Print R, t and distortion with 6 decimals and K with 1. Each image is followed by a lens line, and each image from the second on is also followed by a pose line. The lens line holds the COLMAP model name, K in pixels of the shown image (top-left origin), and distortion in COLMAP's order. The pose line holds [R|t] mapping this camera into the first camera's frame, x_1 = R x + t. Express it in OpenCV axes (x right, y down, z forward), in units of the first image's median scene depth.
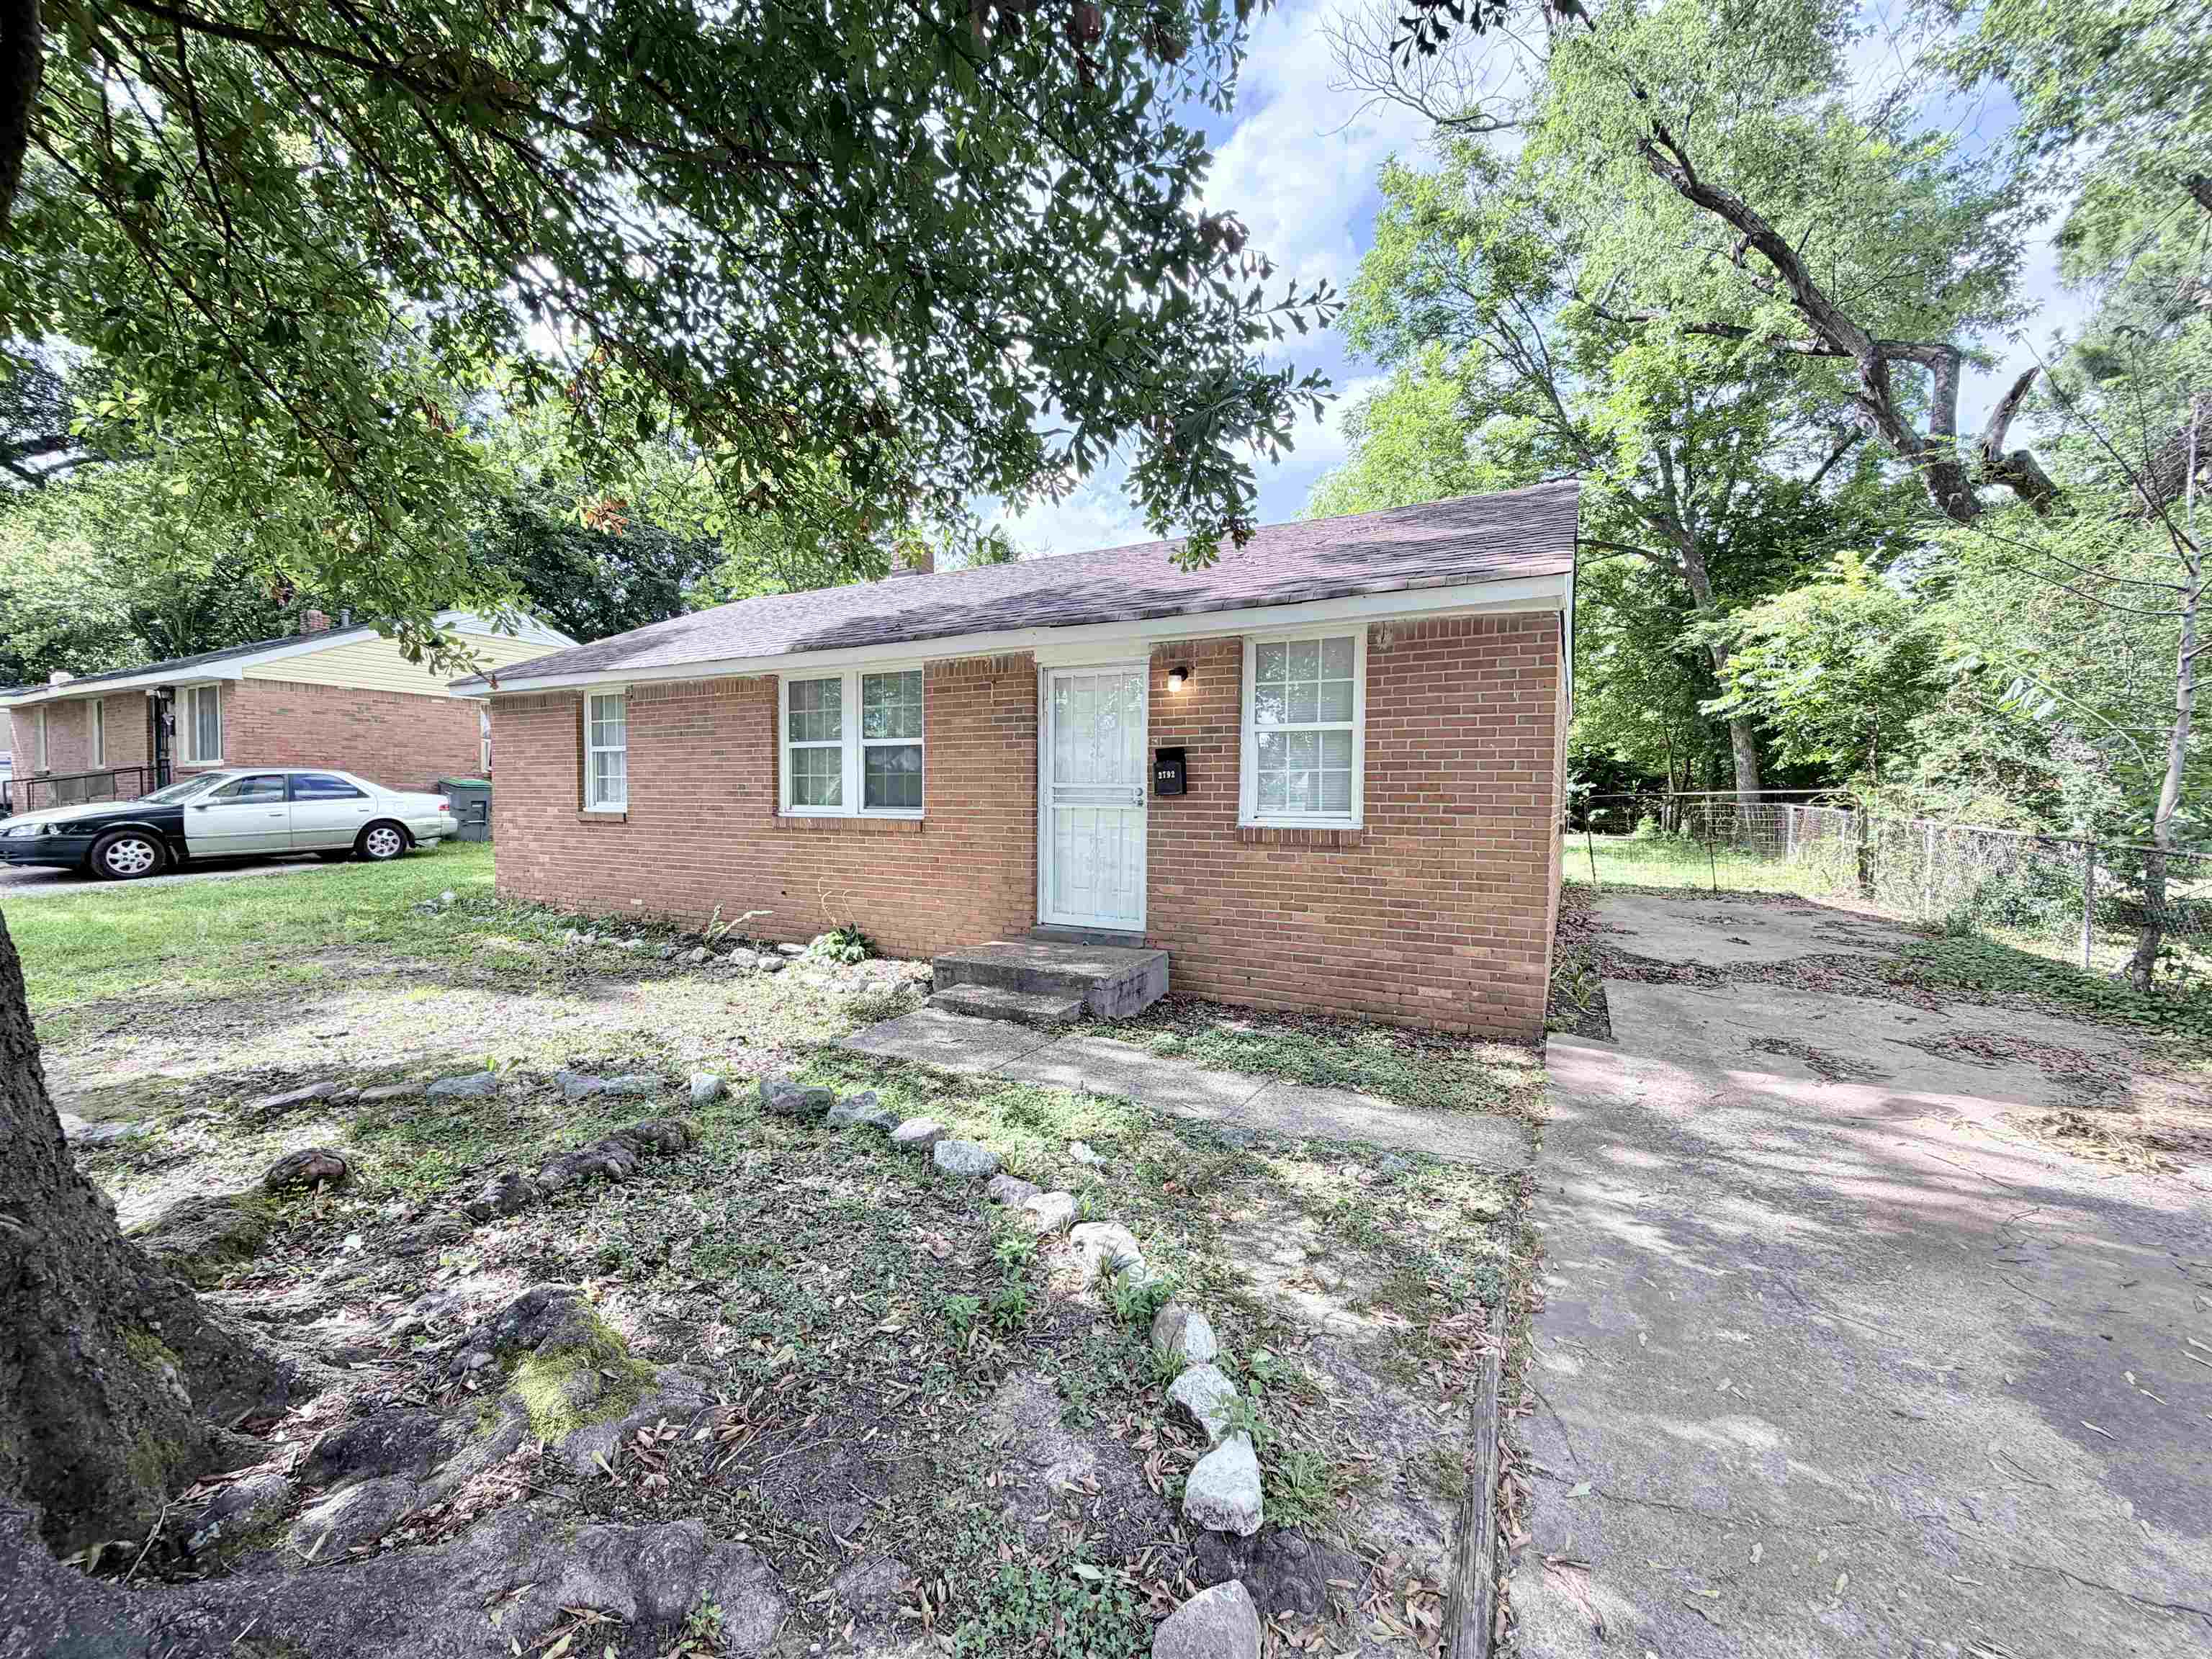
lens RADIAL K [[883.7, 0, 1103.6], [0, 883.7, 828.5], [0, 0, 1]] dist [0.002431, 0.000082]
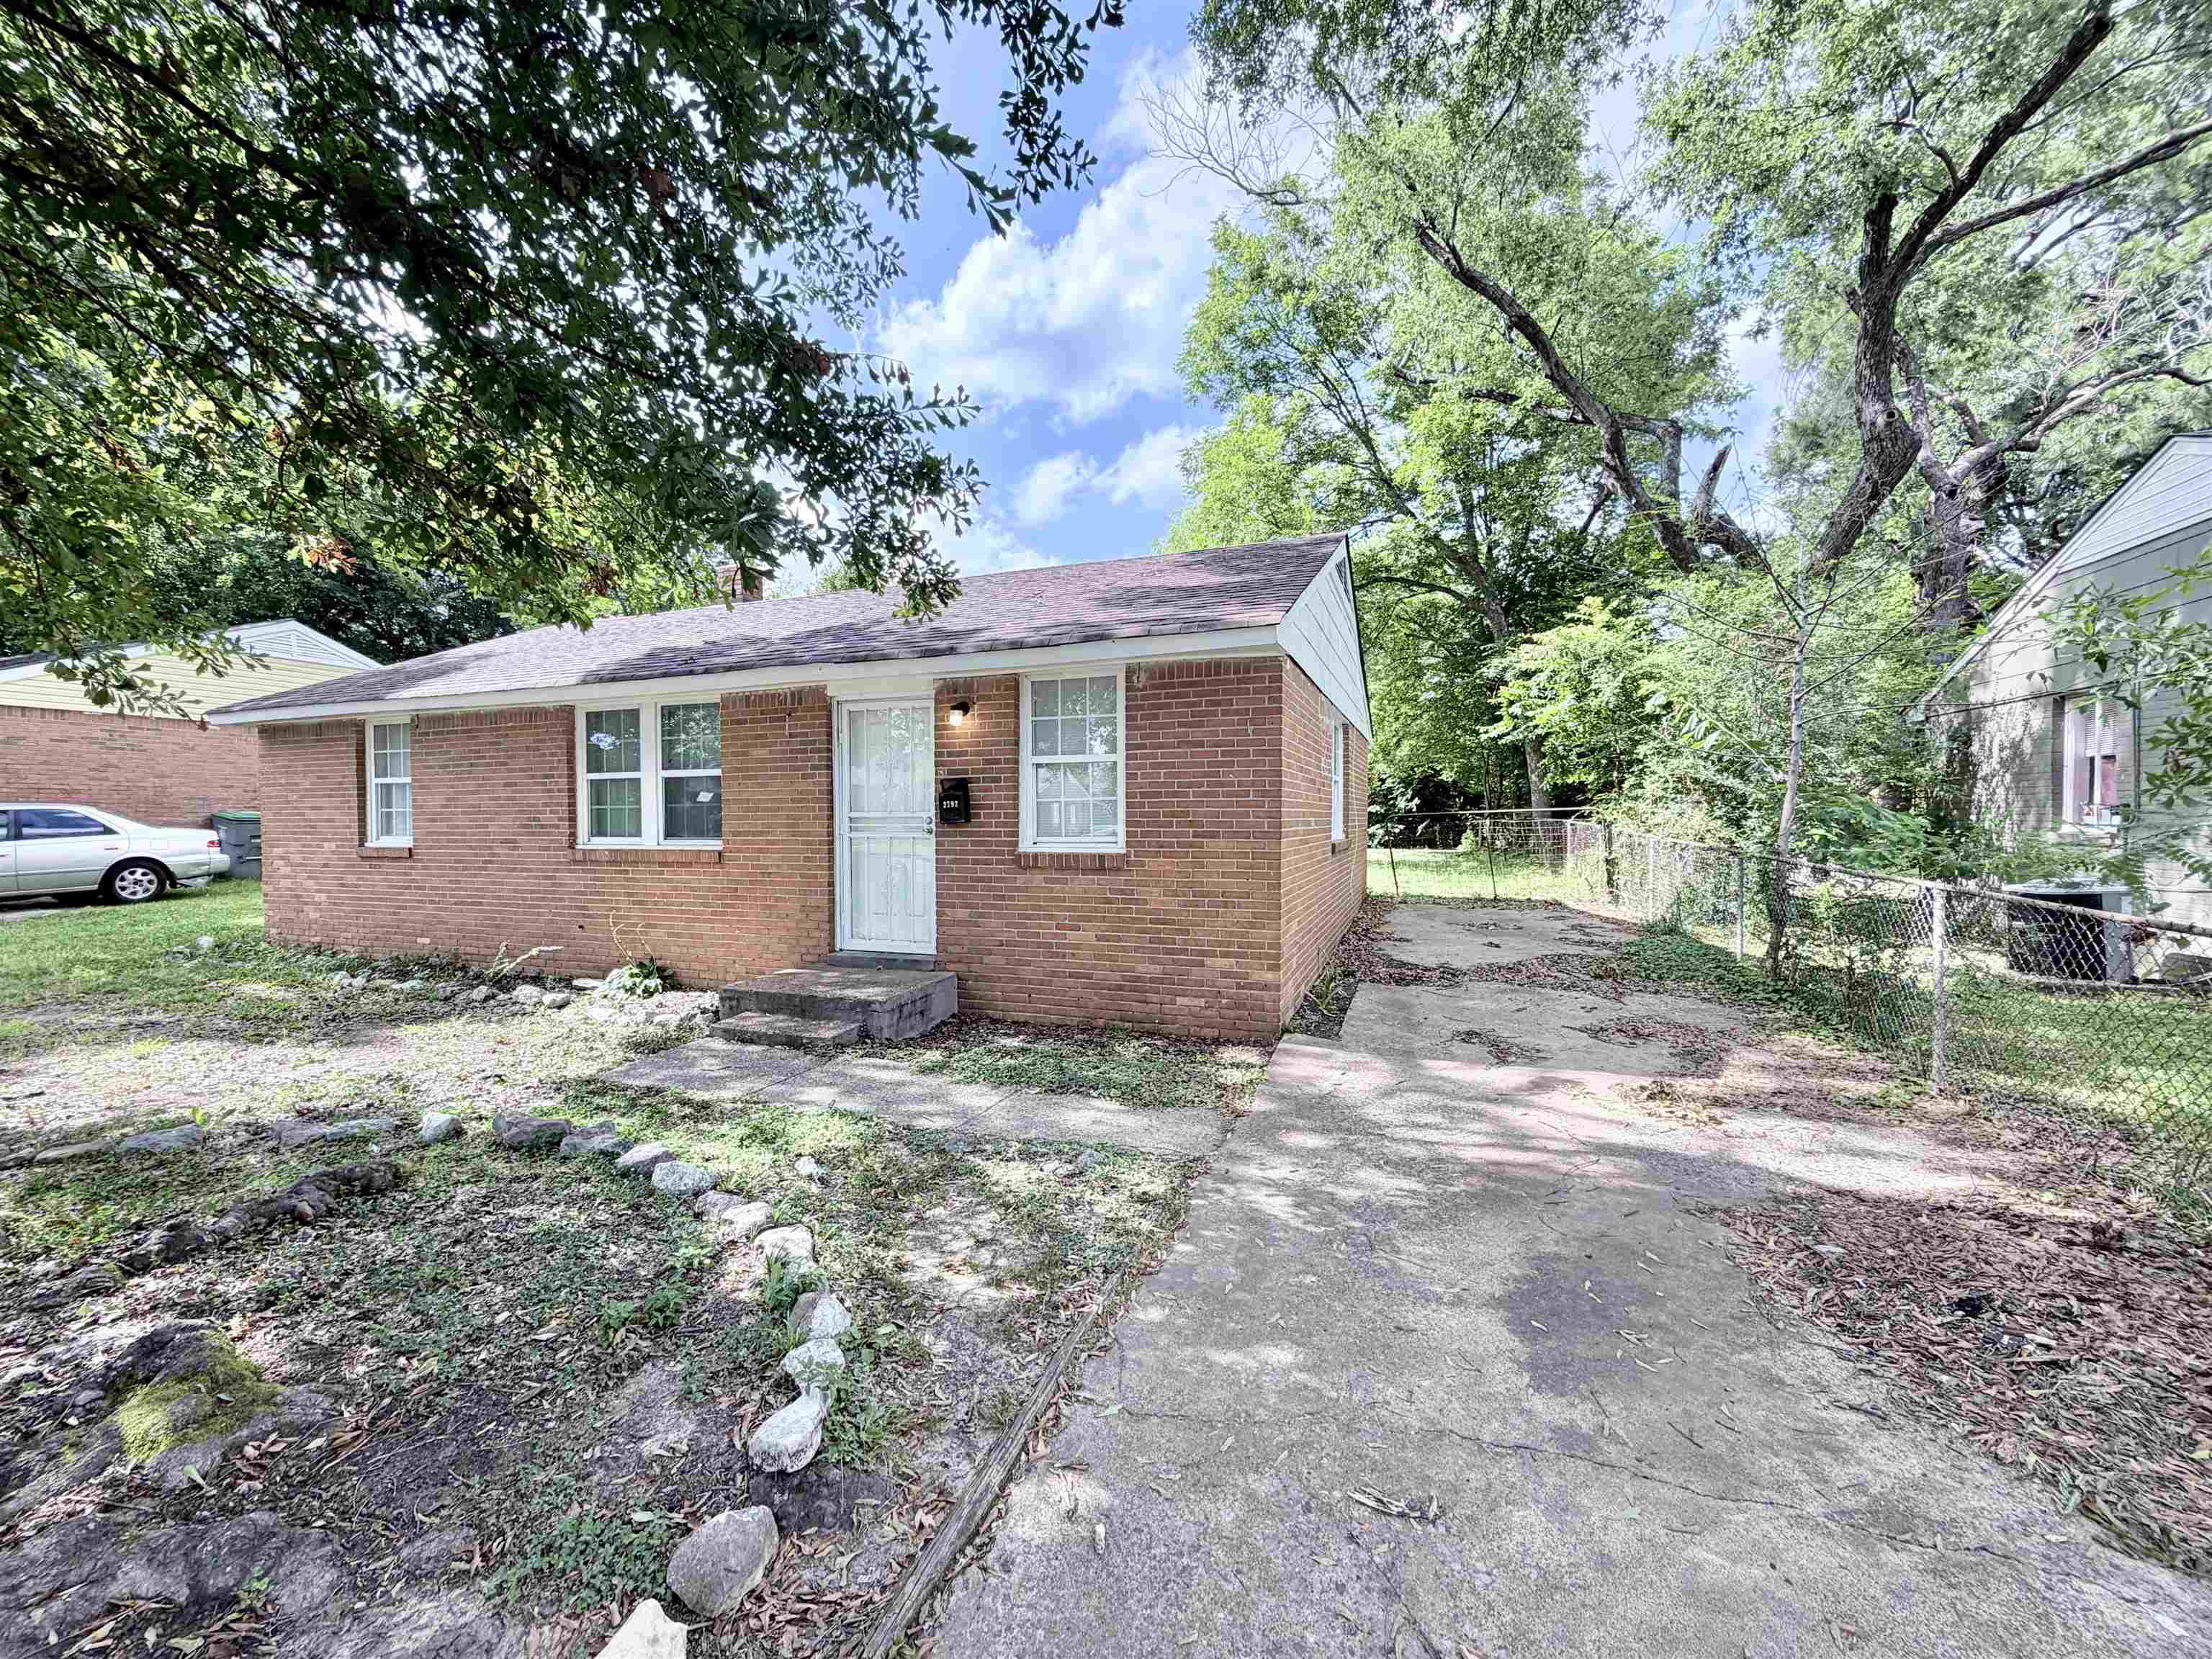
lens RADIAL K [[883.7, 0, 1105.8], [0, 883.7, 829.6], [0, 0, 1]] dist [0.002431, 0.000082]
pose [[0.991657, -0.015679, 0.127949, 0.135919], [0.018319, 0.999642, -0.019488, -0.008005], [-0.127598, 0.021669, 0.991589, -0.074837]]
